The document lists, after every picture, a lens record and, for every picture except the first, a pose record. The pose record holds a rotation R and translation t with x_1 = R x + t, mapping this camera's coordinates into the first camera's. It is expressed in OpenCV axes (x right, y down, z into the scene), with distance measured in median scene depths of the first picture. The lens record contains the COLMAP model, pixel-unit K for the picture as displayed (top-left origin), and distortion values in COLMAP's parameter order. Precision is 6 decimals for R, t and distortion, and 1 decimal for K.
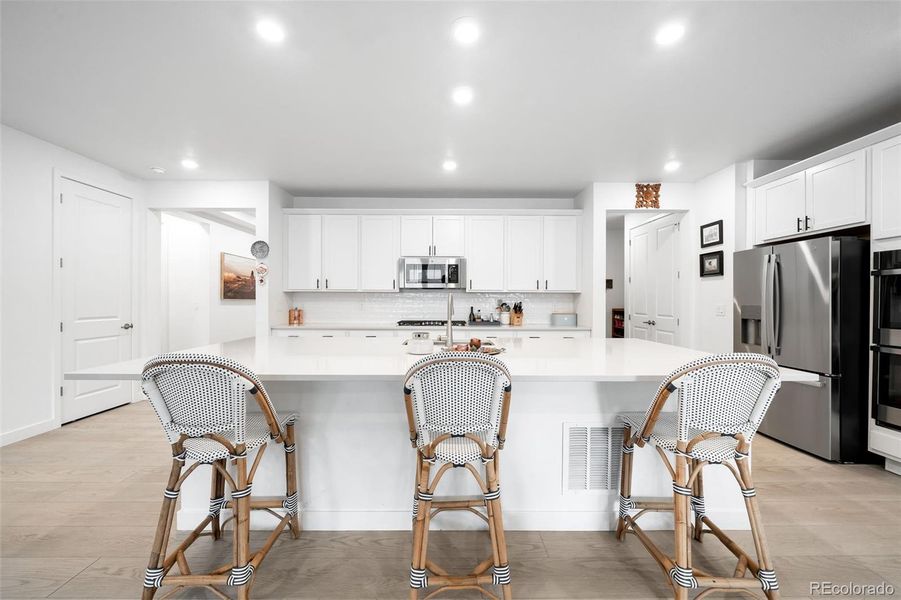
lens RADIAL K [[341.4, 0, 453.7], [0, 341.4, 302.5], [0, 0, 1]] dist [-0.006814, 0.000001]
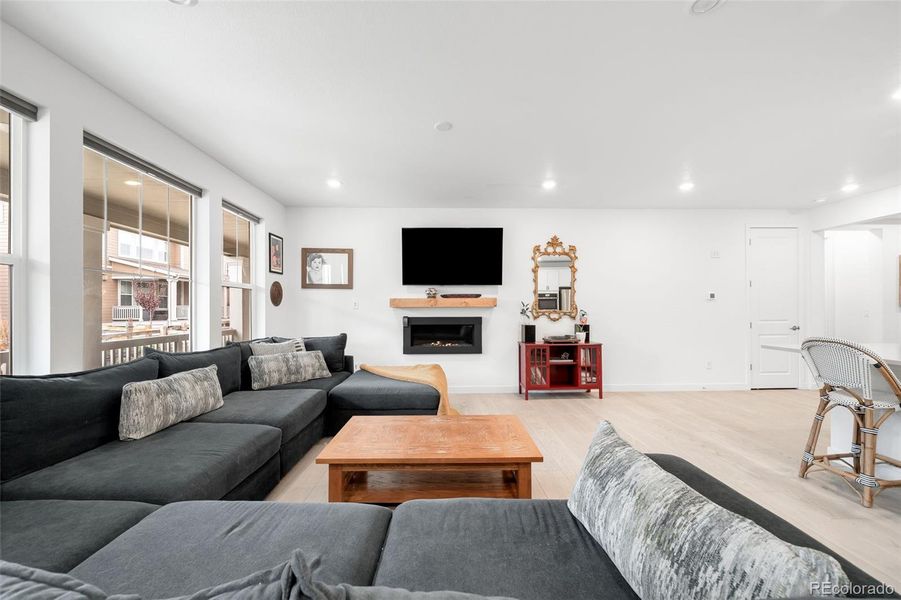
lens RADIAL K [[346.9, 0, 448.2], [0, 346.9, 306.7], [0, 0, 1]] dist [-0.001061, -0.000303]
pose [[0.016764, -0.008121, -0.999826, 0.304820], [-0.001939, 0.999965, -0.008155, 0.002788], [0.999858, 0.002075, 0.016748, -0.311331]]
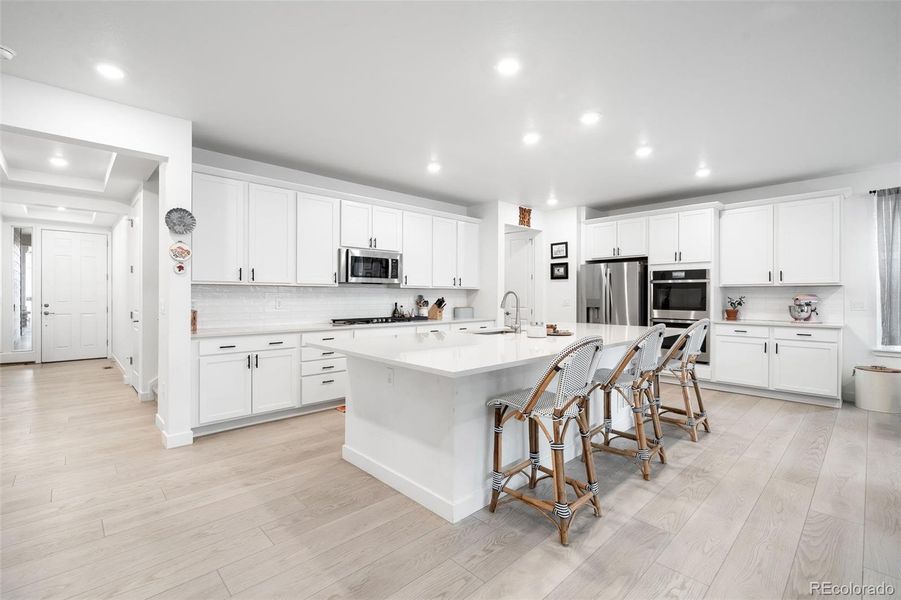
lens RADIAL K [[398.7, 0, 455.2], [0, 398.7, 297.5], [0, 0, 1]] dist [-0.004601, -0.000216]
pose [[0.726317, -0.005023, 0.687342, -0.704098], [0.005954, 0.999982, 0.001016, -0.002424], [-0.687334, 0.003354, 0.726334, 0.058421]]
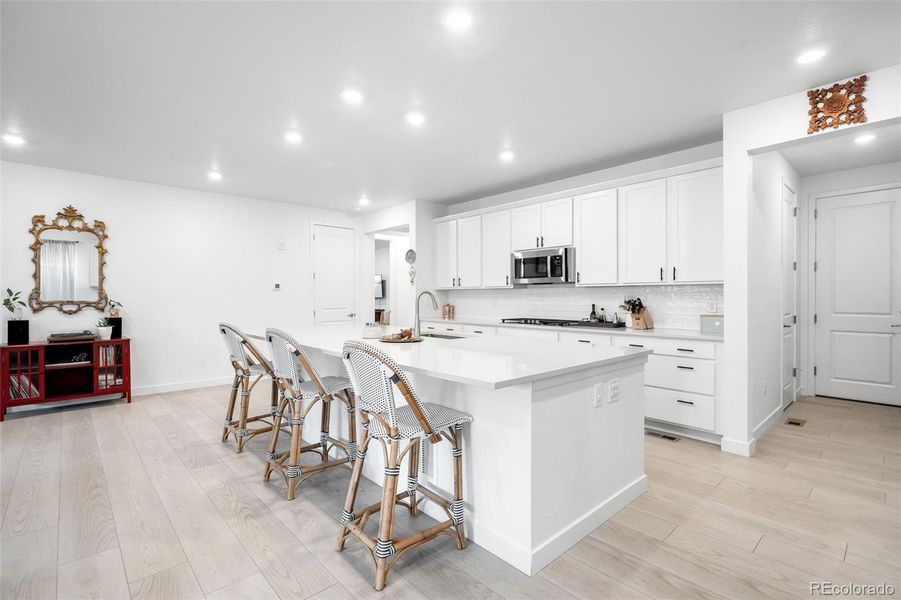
lens RADIAL K [[424.5, 0, 450.1], [0, 424.5, 296.1], [0, 0, 1]] dist [0.003528, 0.000112]
pose [[0.668007, -0.006102, -0.744130, 0.669609], [-0.000650, 0.999961, -0.008784, 0.002333], [0.744155, 0.006351, 0.667977, 0.074150]]
